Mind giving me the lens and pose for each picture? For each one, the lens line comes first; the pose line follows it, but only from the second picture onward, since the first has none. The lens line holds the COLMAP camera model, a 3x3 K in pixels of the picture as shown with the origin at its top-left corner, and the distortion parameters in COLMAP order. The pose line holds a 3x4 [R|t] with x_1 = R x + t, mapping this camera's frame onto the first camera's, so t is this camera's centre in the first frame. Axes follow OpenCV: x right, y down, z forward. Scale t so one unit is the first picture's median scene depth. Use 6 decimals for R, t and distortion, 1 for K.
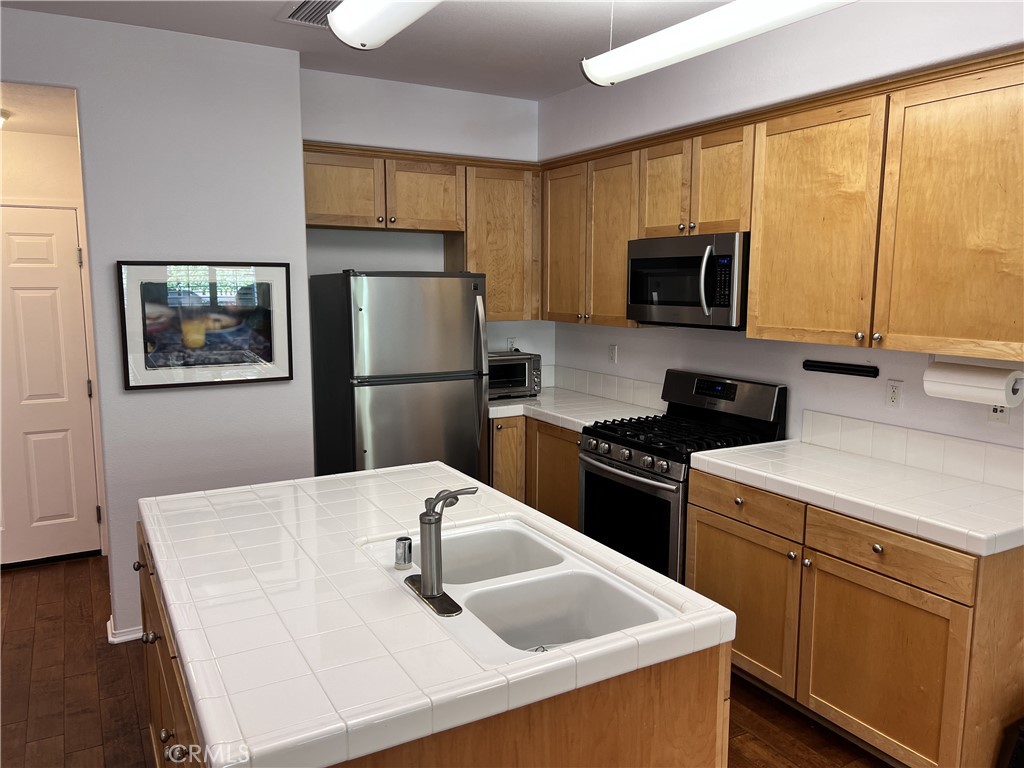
lens RADIAL K [[767.3, 0, 509.6], [0, 767.3, 388.9], [0, 0, 1]] dist [0.058294, -0.065567]
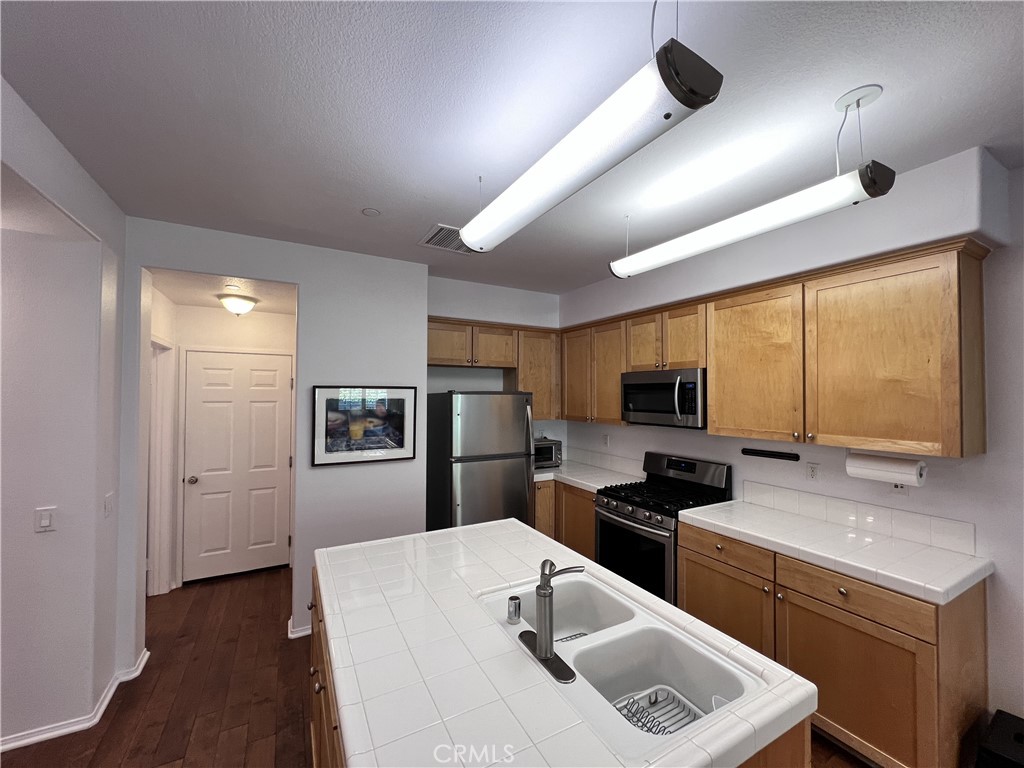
lens RADIAL K [[409.7, 0, 510.2], [0, 409.7, 388.2], [0, 0, 1]] dist [-0.002797, 0.000744]
pose [[0.999892, 0.001052, -0.014660, -0.080289], [-0.003327, 0.987748, -0.156019, -0.027220], [0.014316, 0.156051, 0.987645, 0.159312]]
